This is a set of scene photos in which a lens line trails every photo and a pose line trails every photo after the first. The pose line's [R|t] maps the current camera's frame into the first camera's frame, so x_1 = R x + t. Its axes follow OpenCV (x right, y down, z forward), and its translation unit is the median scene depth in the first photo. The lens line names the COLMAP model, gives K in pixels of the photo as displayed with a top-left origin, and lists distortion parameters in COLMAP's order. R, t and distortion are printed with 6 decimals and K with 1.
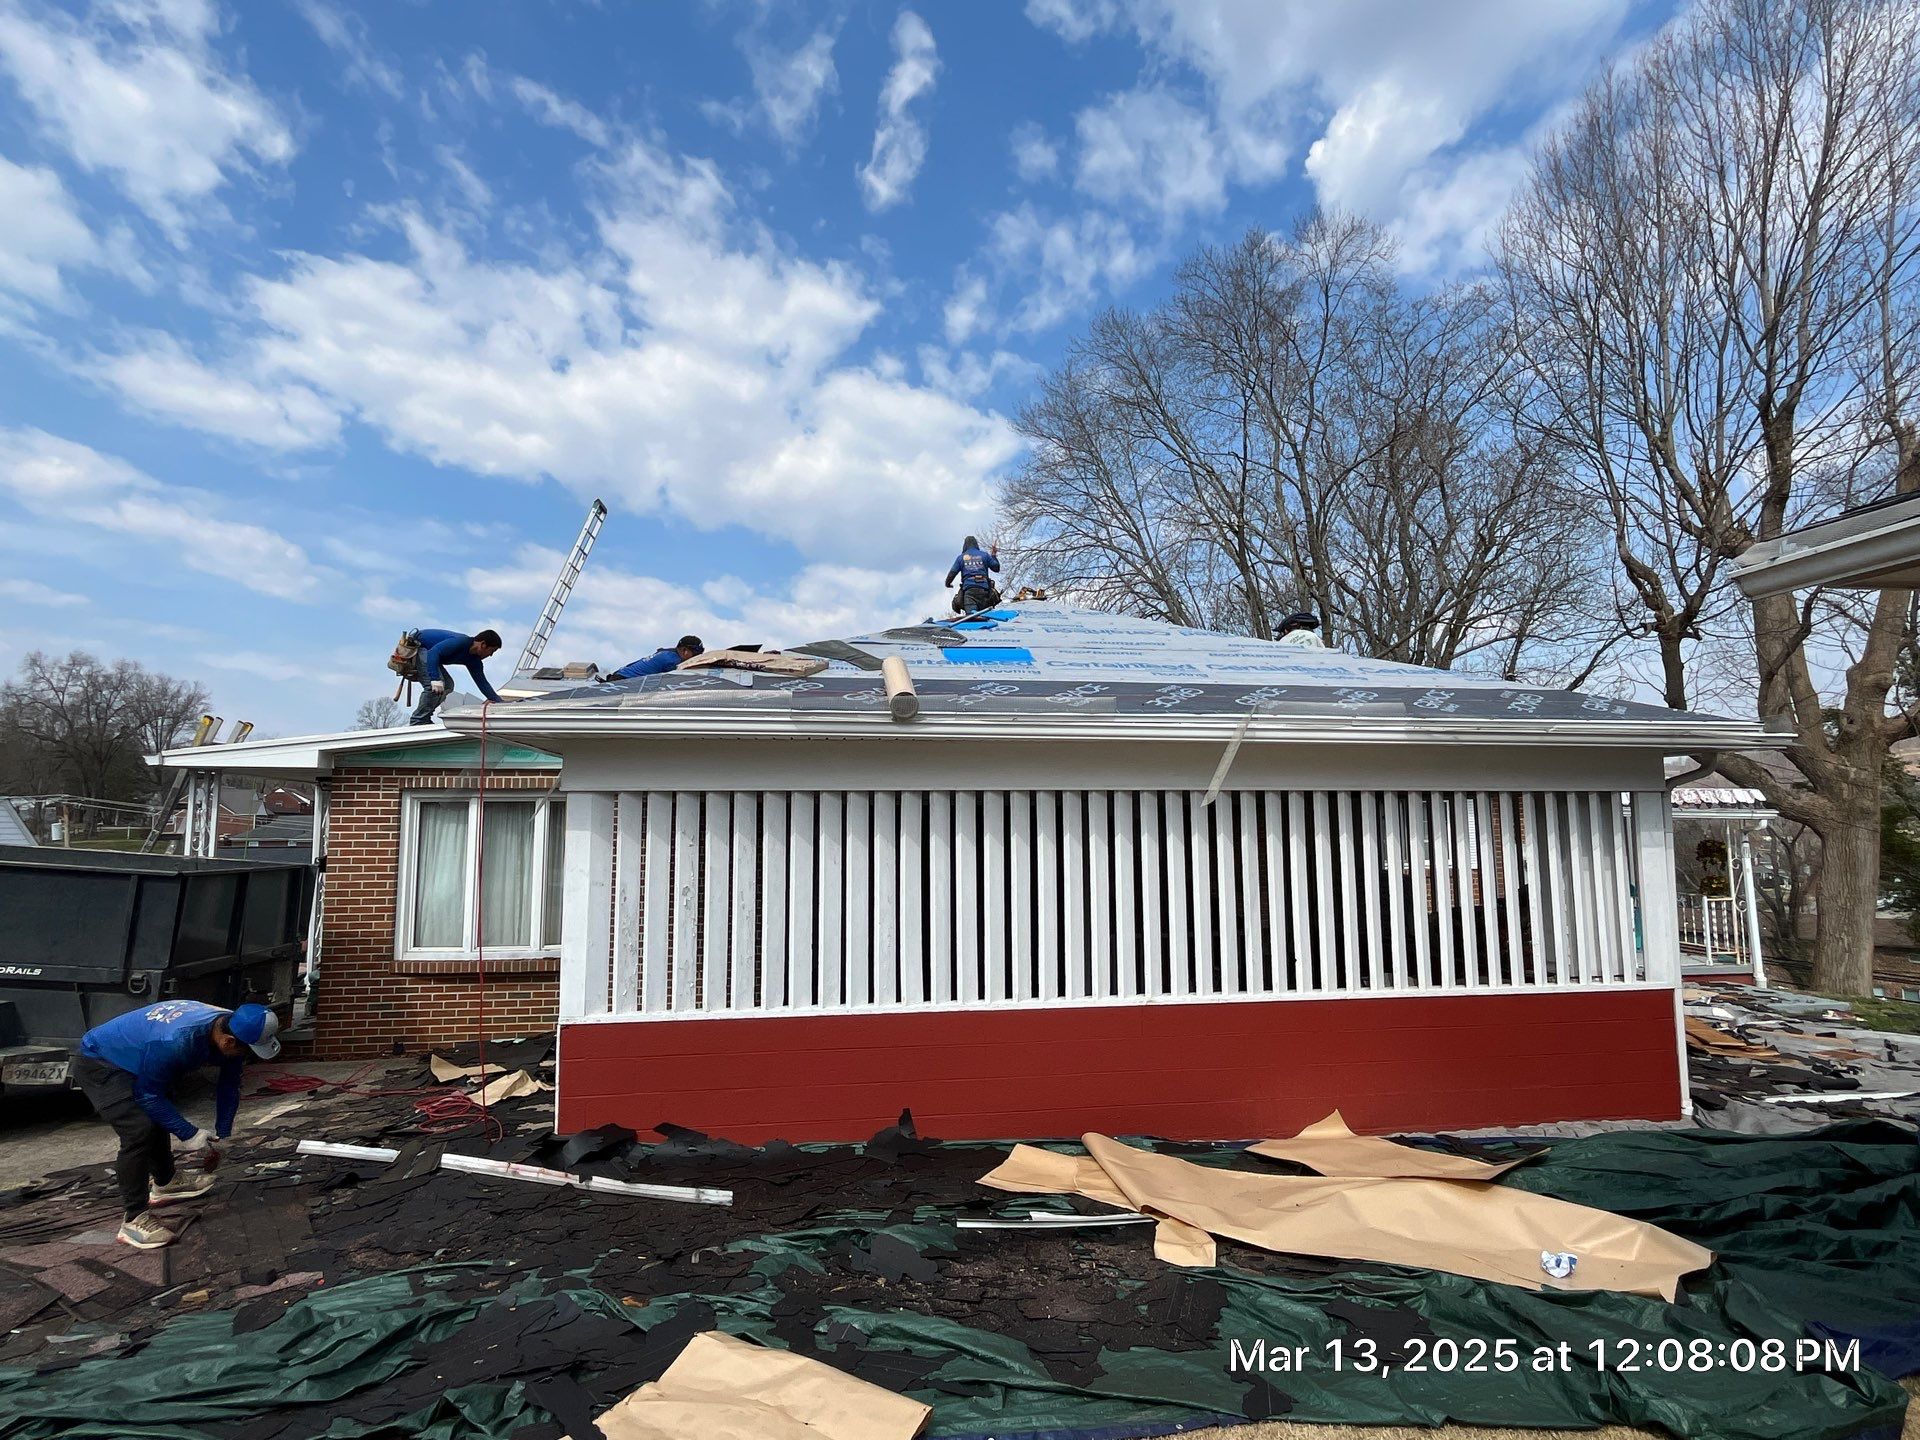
lens RADIAL K [[994.7, 0, 960.0], [0, 994.7, 720.0], [0, 0, 1]] dist [-0.001843, -0.000511]
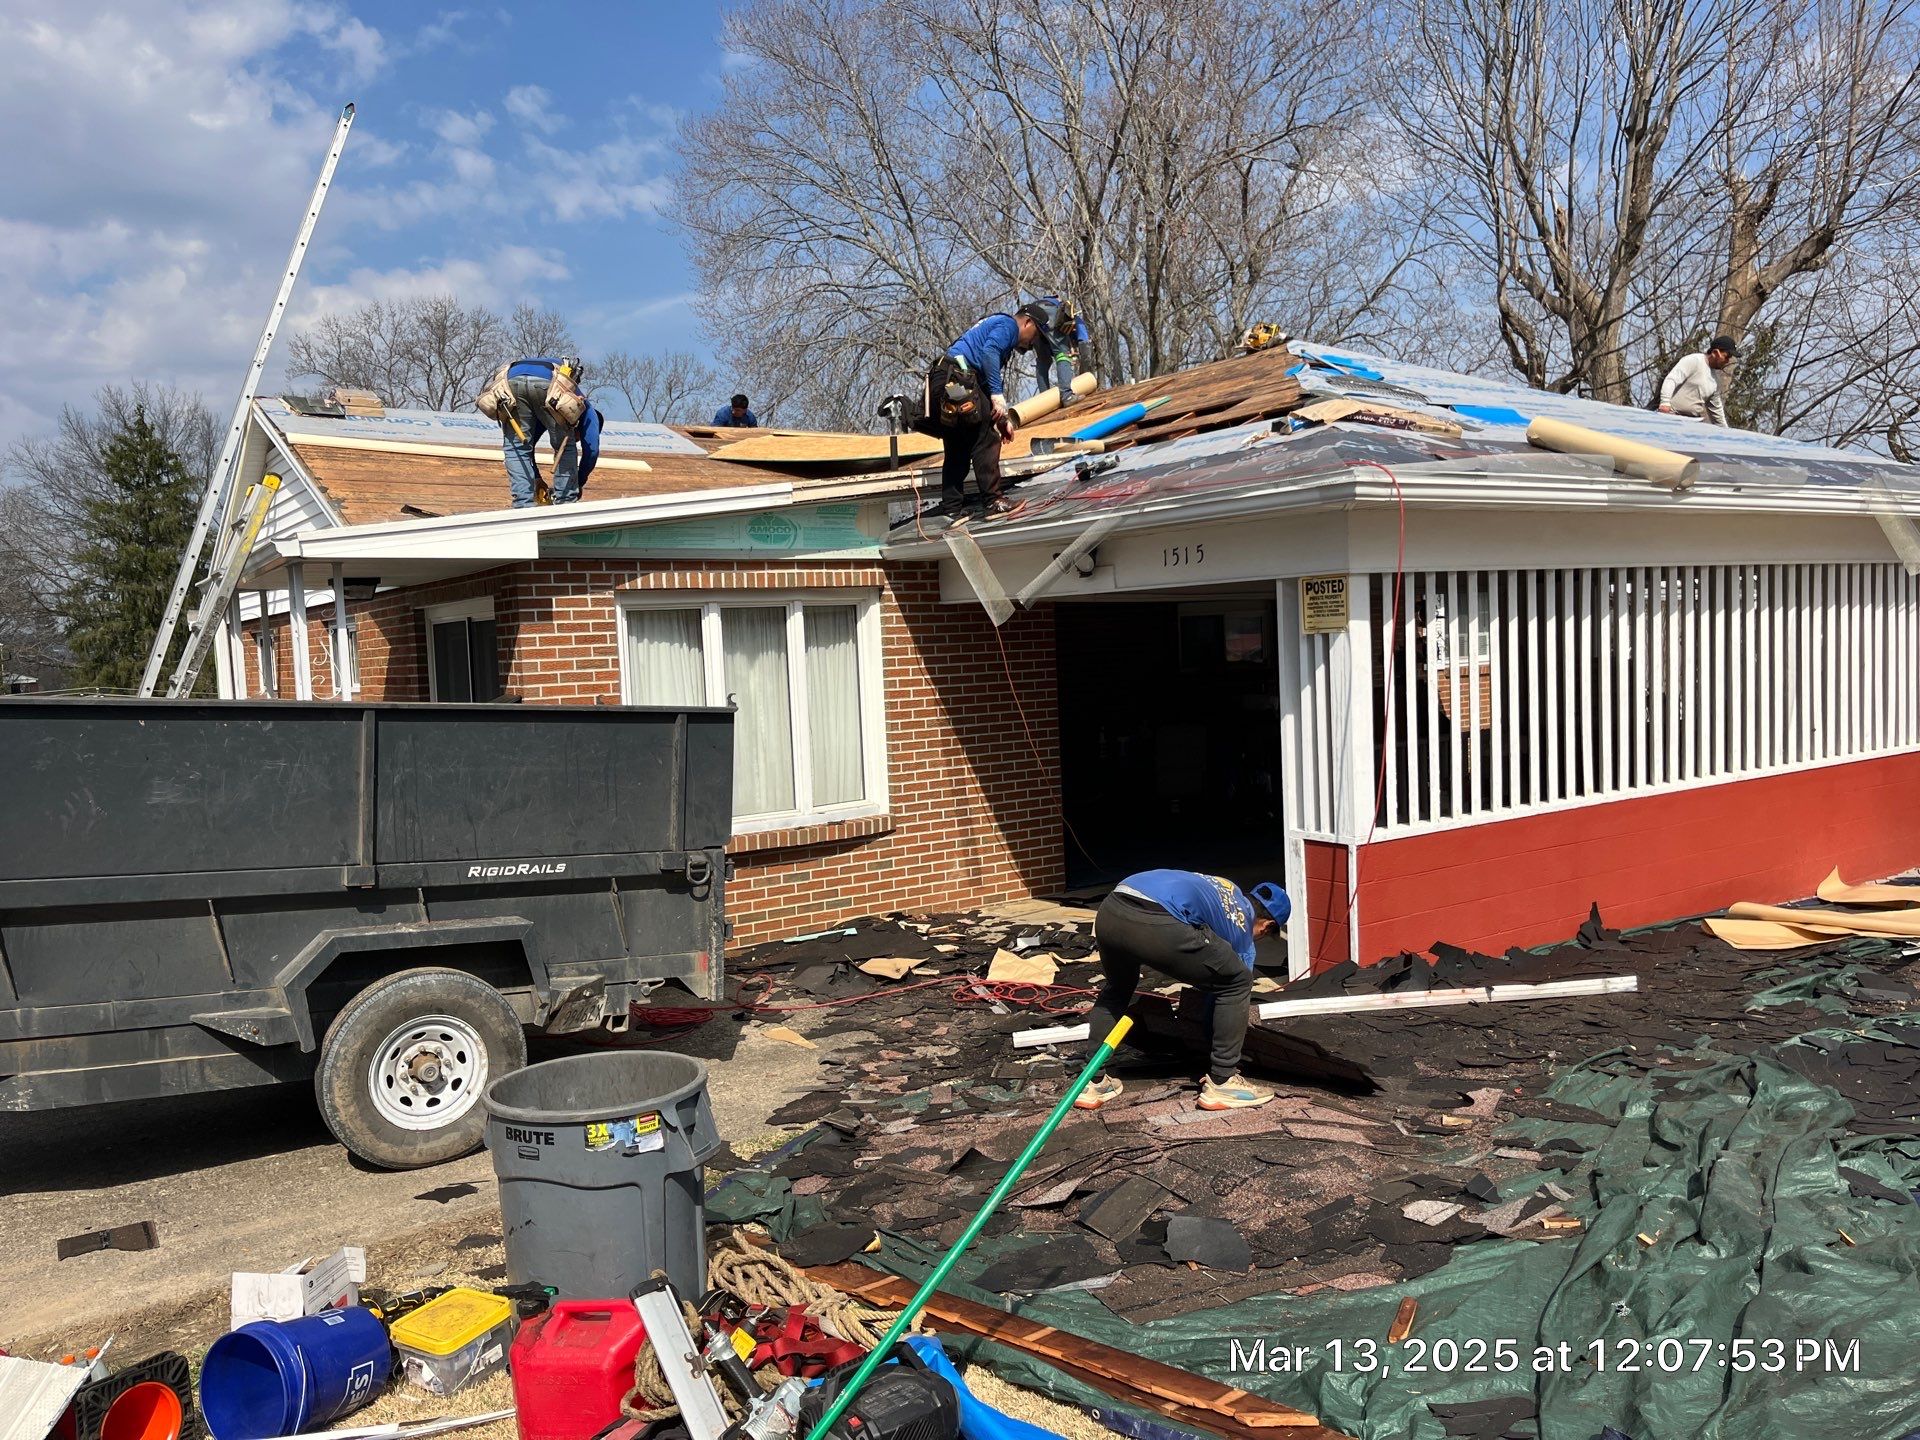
lens RADIAL K [[1478.2, 0, 965.9], [0, 1478.2, 712.3], [0, 0, 1]] dist [0.063473, -0.107044]
pose [[0.890740, -0.055743, 0.451081, -0.810146], [-0.008295, 0.990292, 0.138757, 0.010710], [-0.454437, -0.127338, 0.881630, 0.022271]]
